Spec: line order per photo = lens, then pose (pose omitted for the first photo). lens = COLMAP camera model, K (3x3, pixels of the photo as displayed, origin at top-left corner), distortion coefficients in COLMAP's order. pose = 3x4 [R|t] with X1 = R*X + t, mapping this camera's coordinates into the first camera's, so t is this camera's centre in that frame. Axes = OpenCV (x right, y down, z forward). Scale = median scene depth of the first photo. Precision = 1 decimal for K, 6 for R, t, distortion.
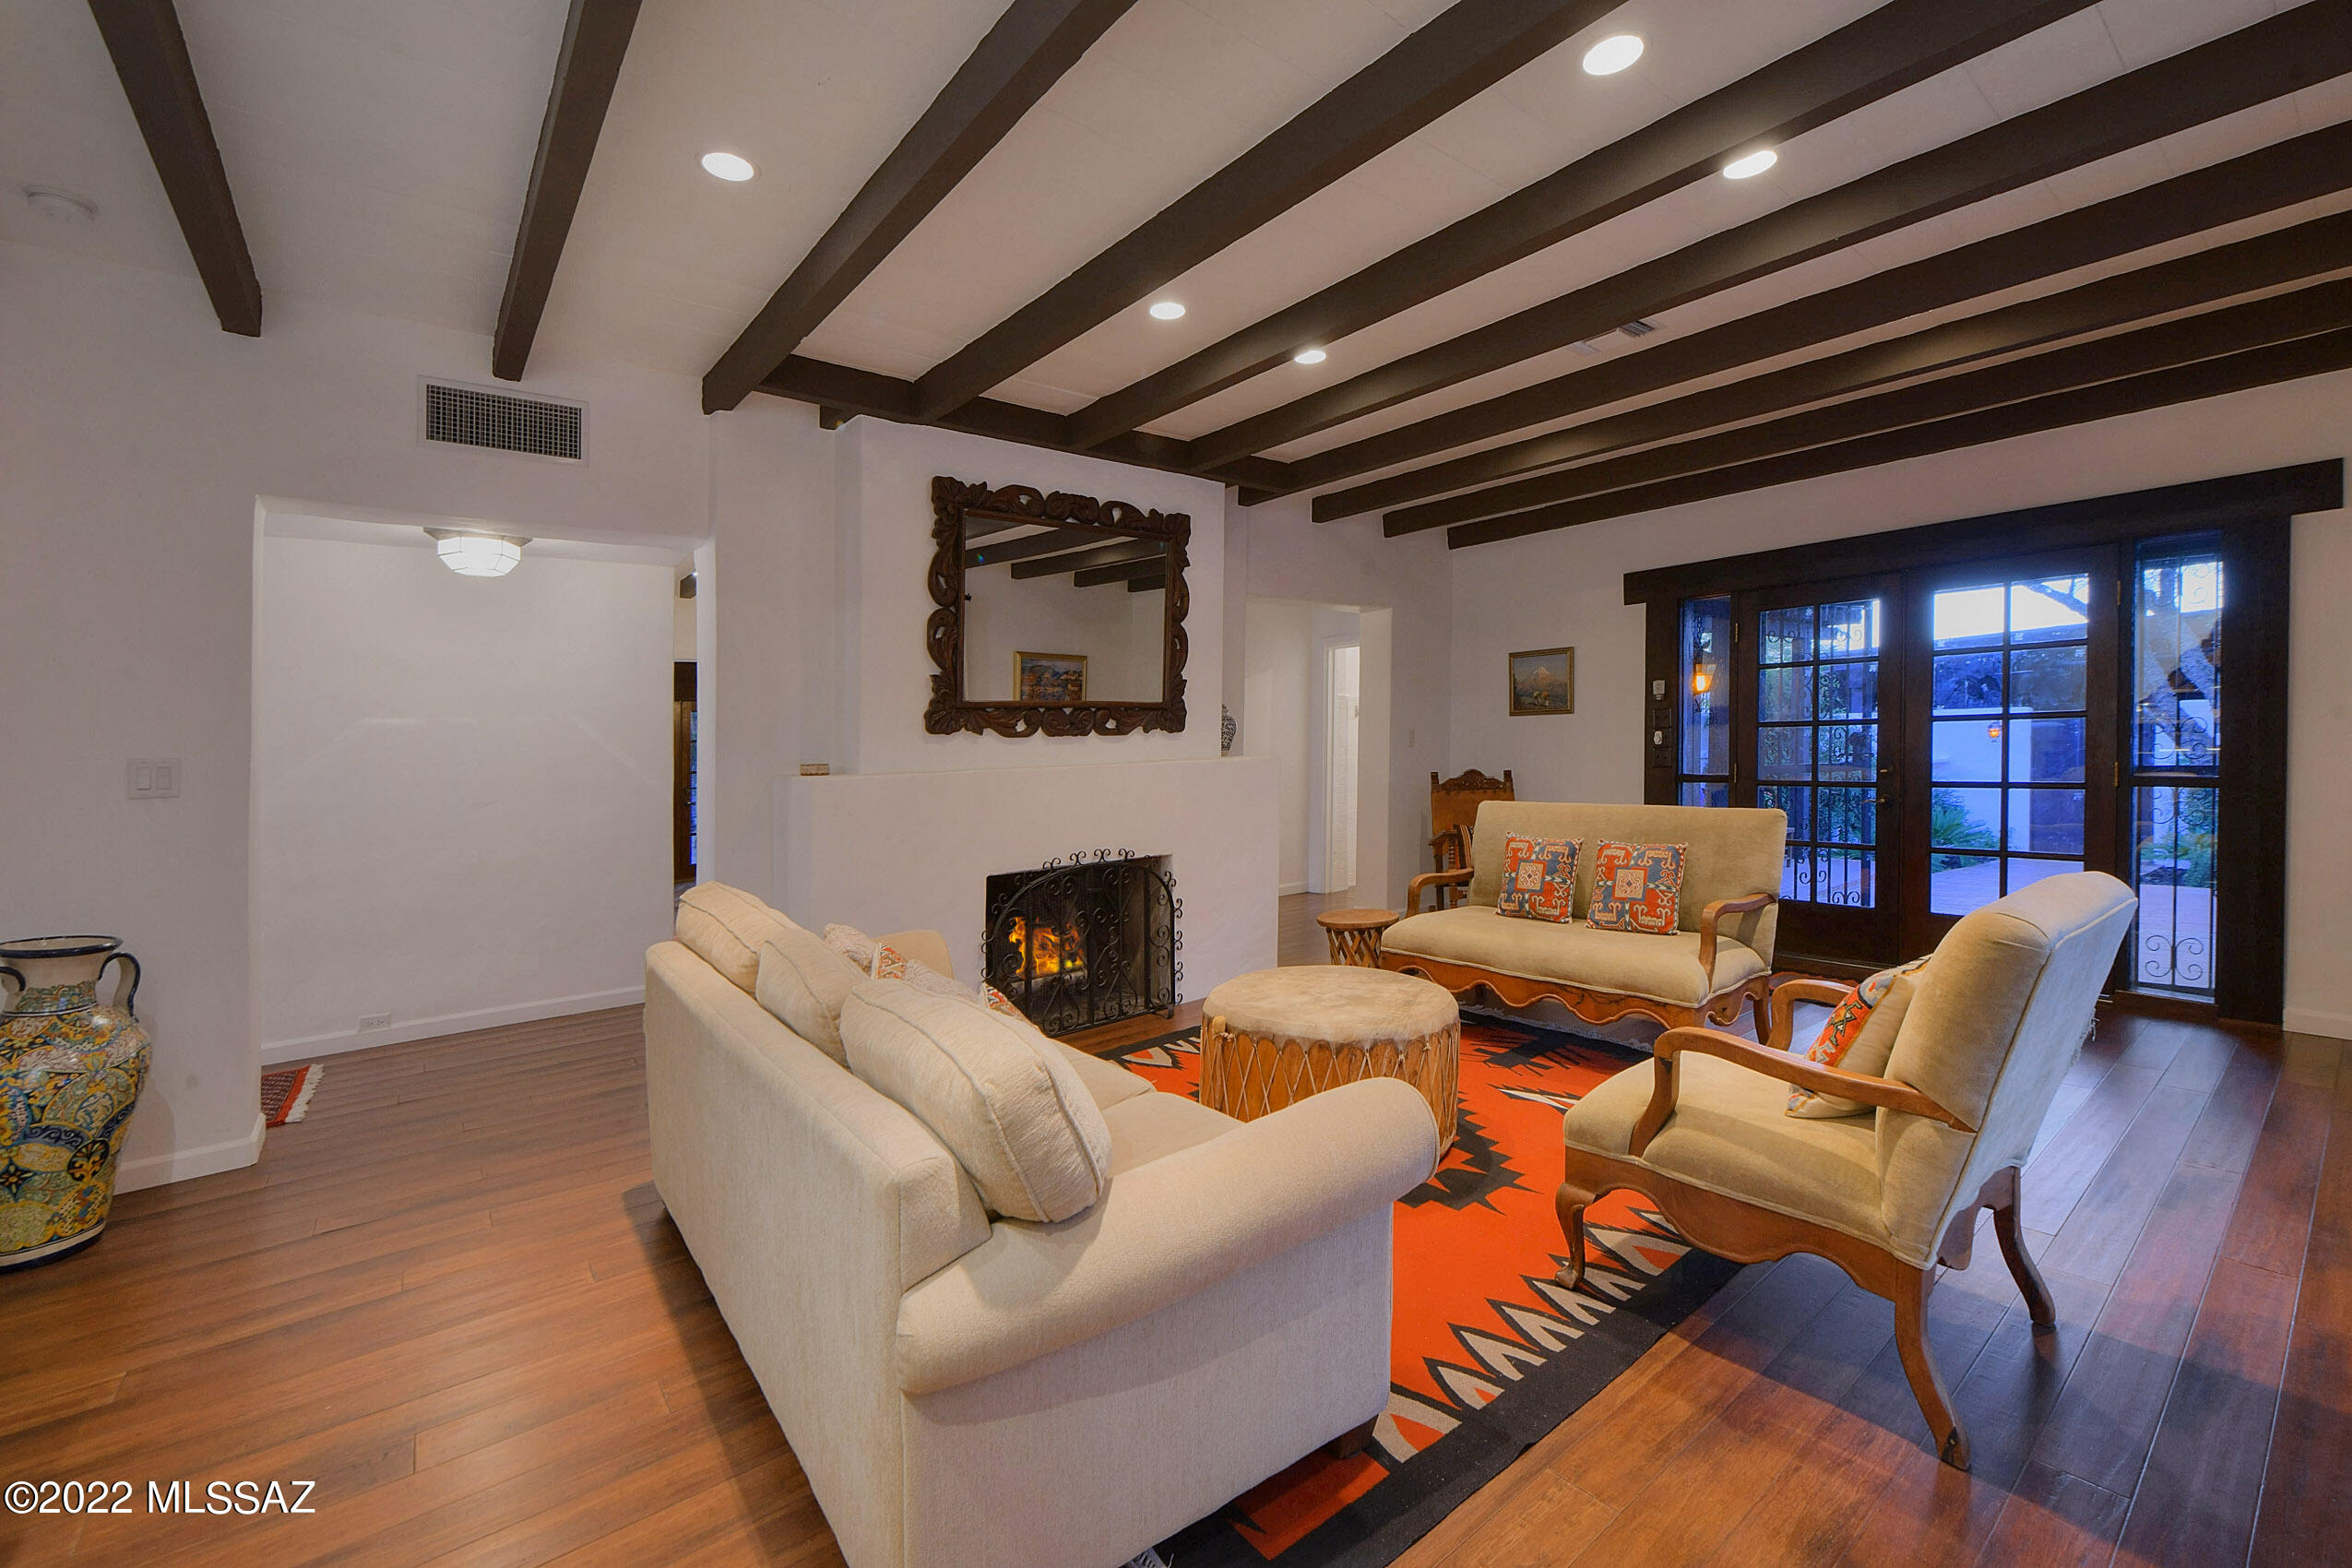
lens RADIAL K [[966.5, 0, 1180.4], [0, 966.5, 783.7], [0, 0, 1]] dist [-0.002901, -0.000130]
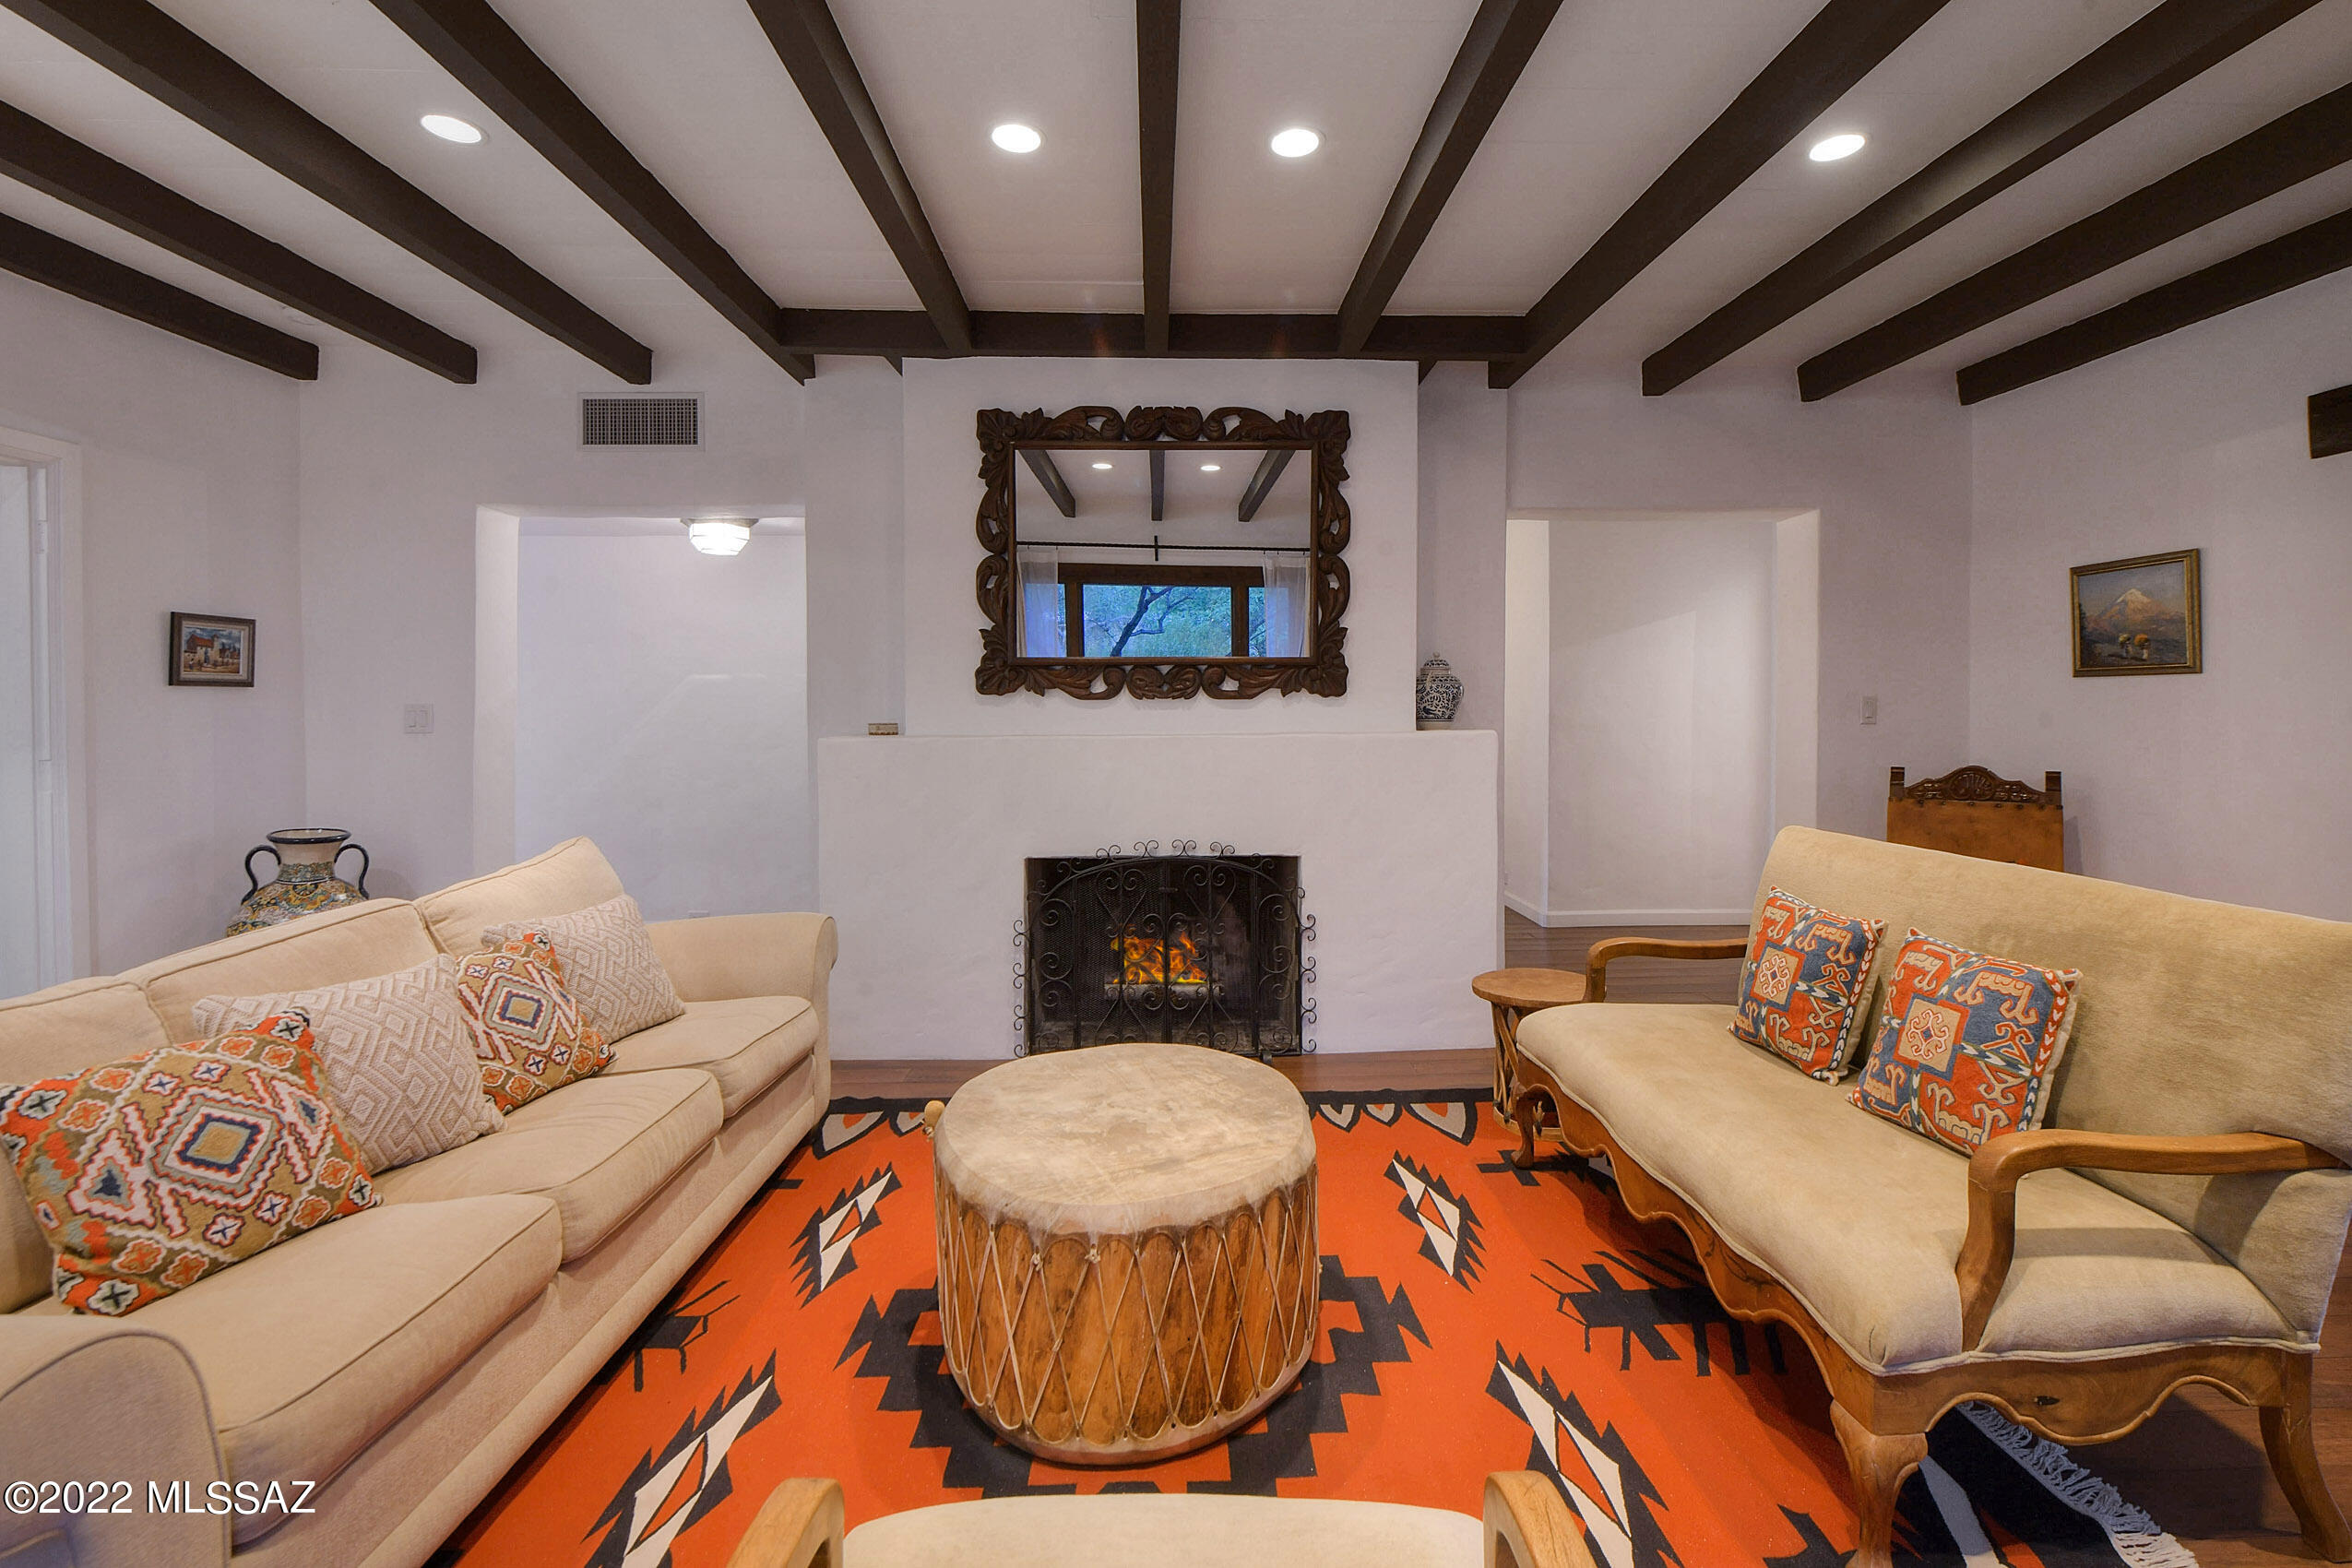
lens RADIAL K [[966.5, 0, 1192.6], [0, 966.5, 710.2], [0, 0, 1]] dist [-0.002901, -0.000130]
pose [[0.804265, 0.026814, -0.593666, 0.414057], [-0.044314, 0.998906, -0.014918, -0.029862], [0.592617, 0.038306, 0.804573, 0.365385]]
